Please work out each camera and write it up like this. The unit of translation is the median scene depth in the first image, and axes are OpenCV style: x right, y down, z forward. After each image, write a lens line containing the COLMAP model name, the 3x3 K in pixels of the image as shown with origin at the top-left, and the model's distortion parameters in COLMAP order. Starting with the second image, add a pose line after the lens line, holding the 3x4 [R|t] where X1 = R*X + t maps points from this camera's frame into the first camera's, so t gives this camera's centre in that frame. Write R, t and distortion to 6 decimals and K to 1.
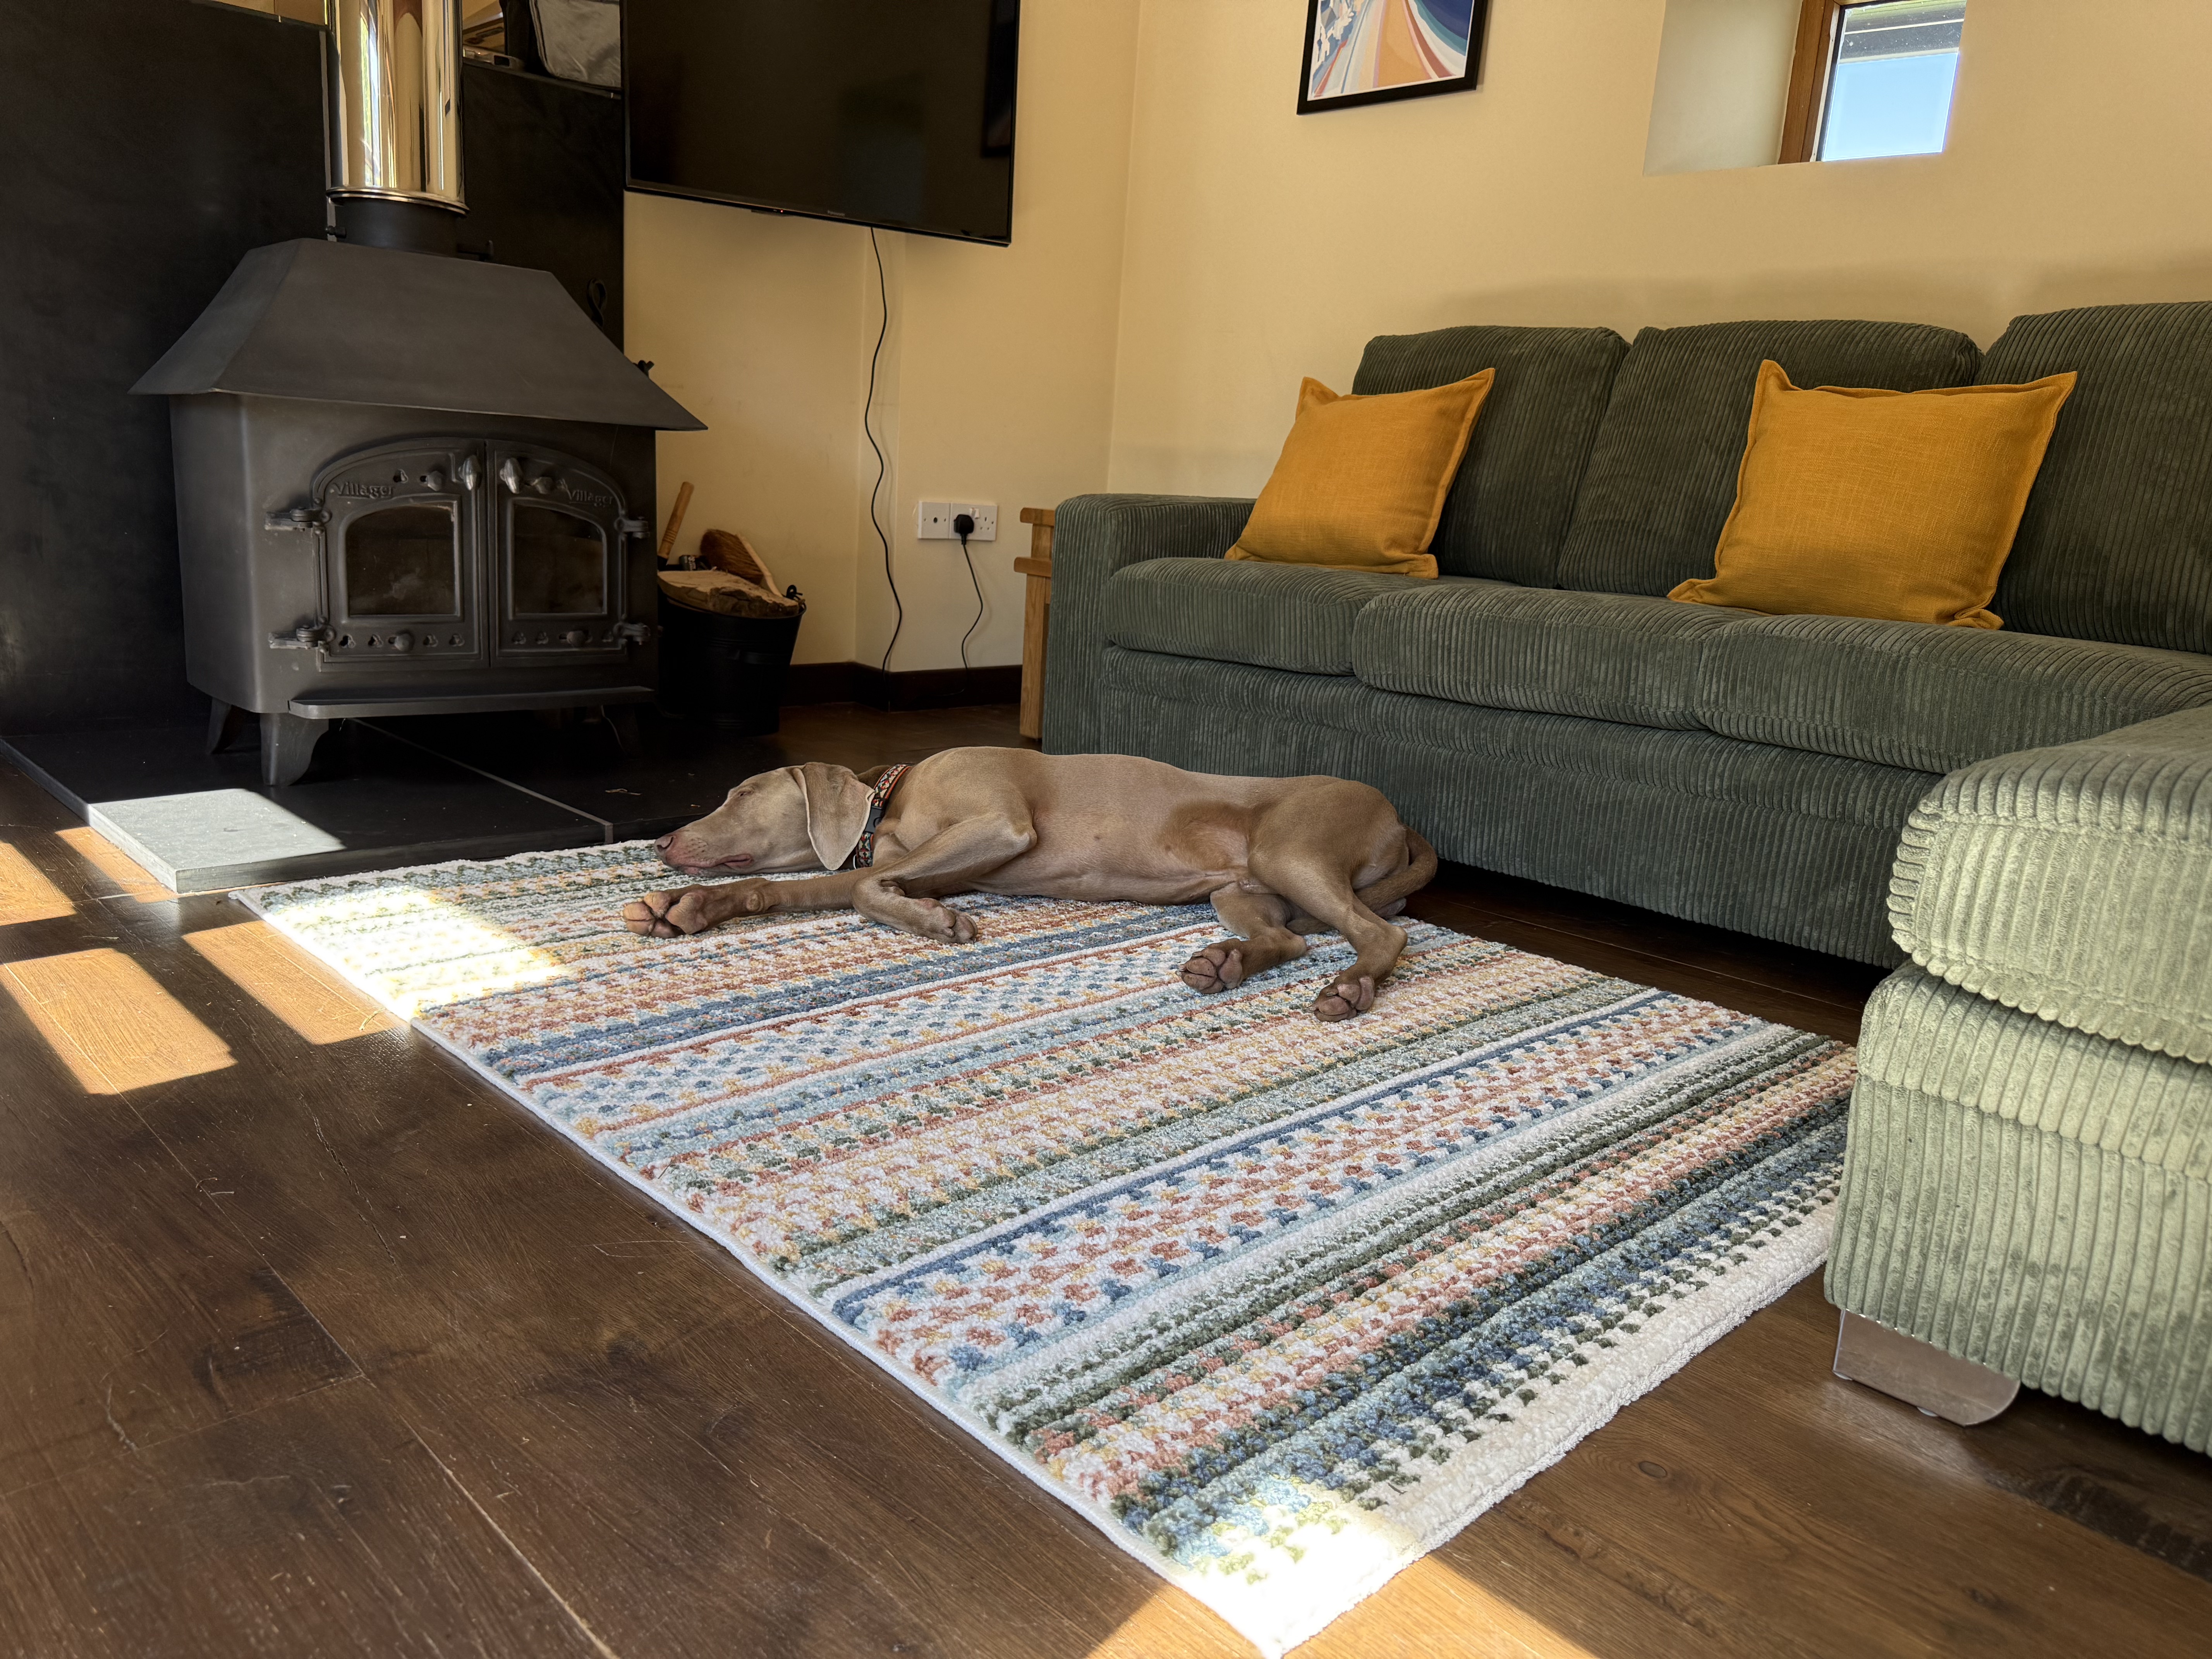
lens RADIAL K [[1547.6, 0, 1109.1], [0, 1547.6, 830.9], [0, 0, 1]] dist [0.049108, -0.064236]
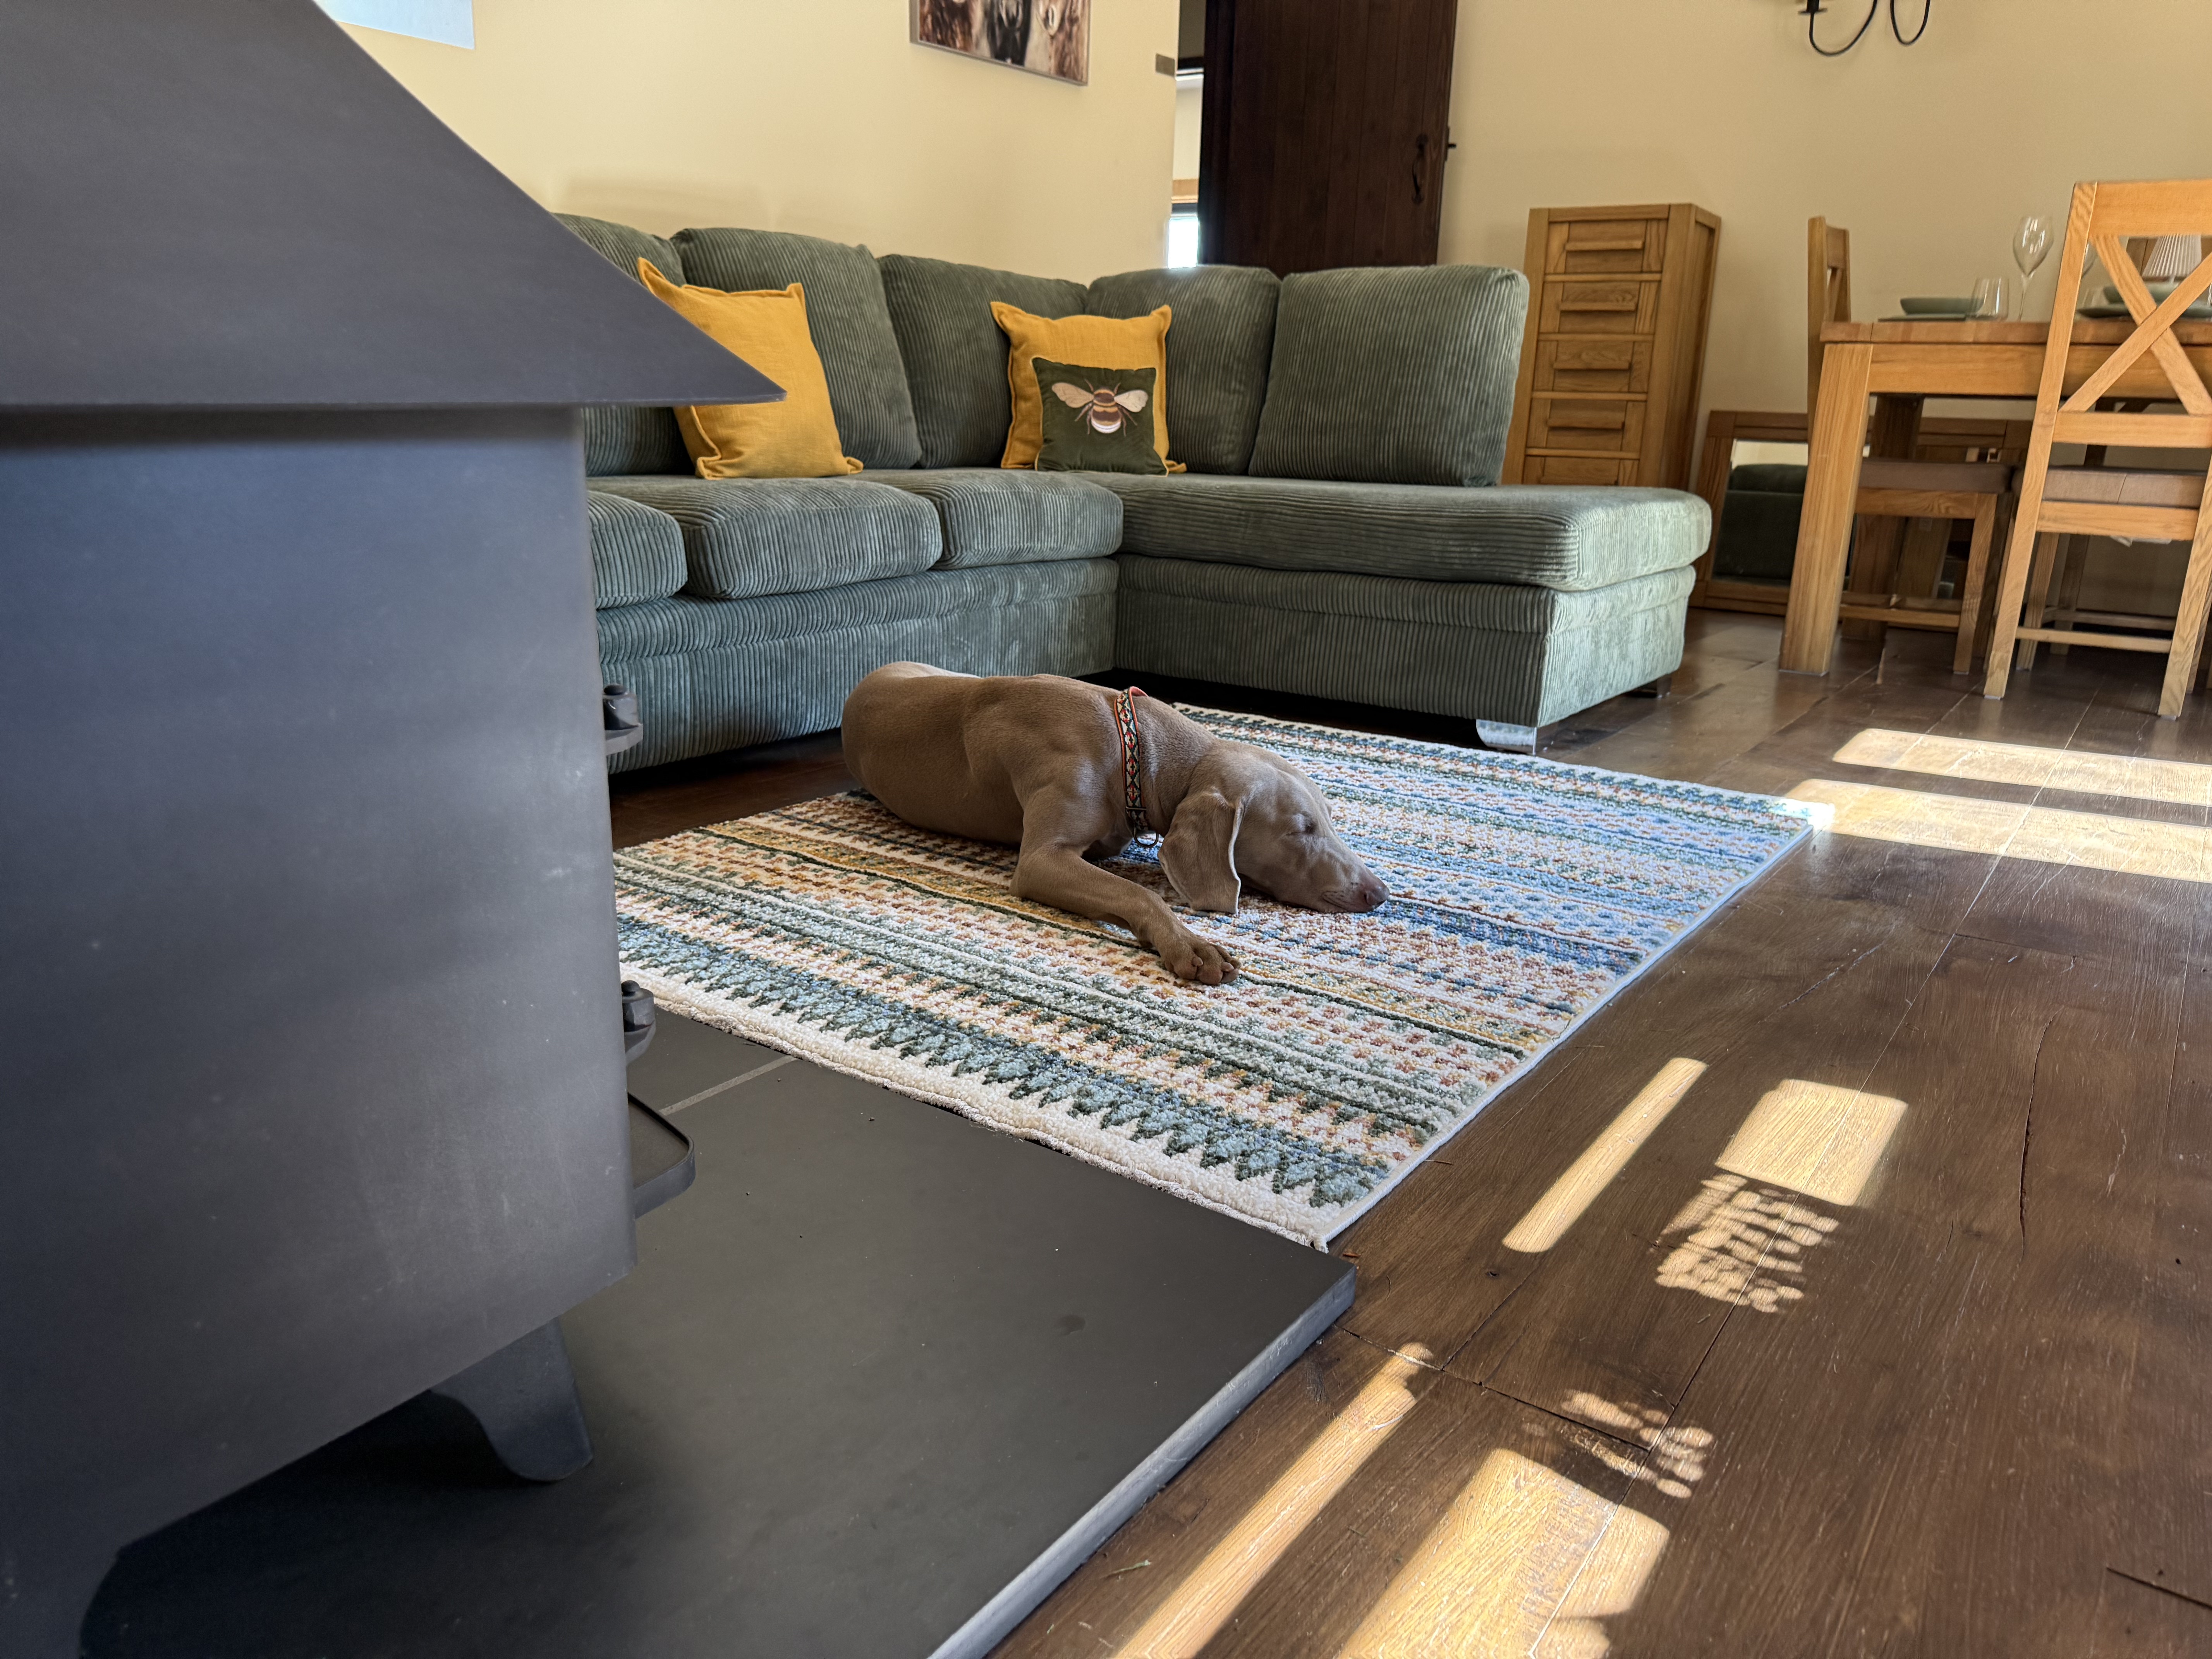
lens RADIAL K [[1547.6, 0, 1100.4], [0, 1547.6, 813.9], [0, 0, 1]] dist [0.049108, -0.064236]
pose [[-0.143124, -0.335826, 0.930987, -0.888657], [0.185592, 0.914877, 0.358546, -0.293782], [-0.972148, 0.224101, -0.068614, 0.907683]]
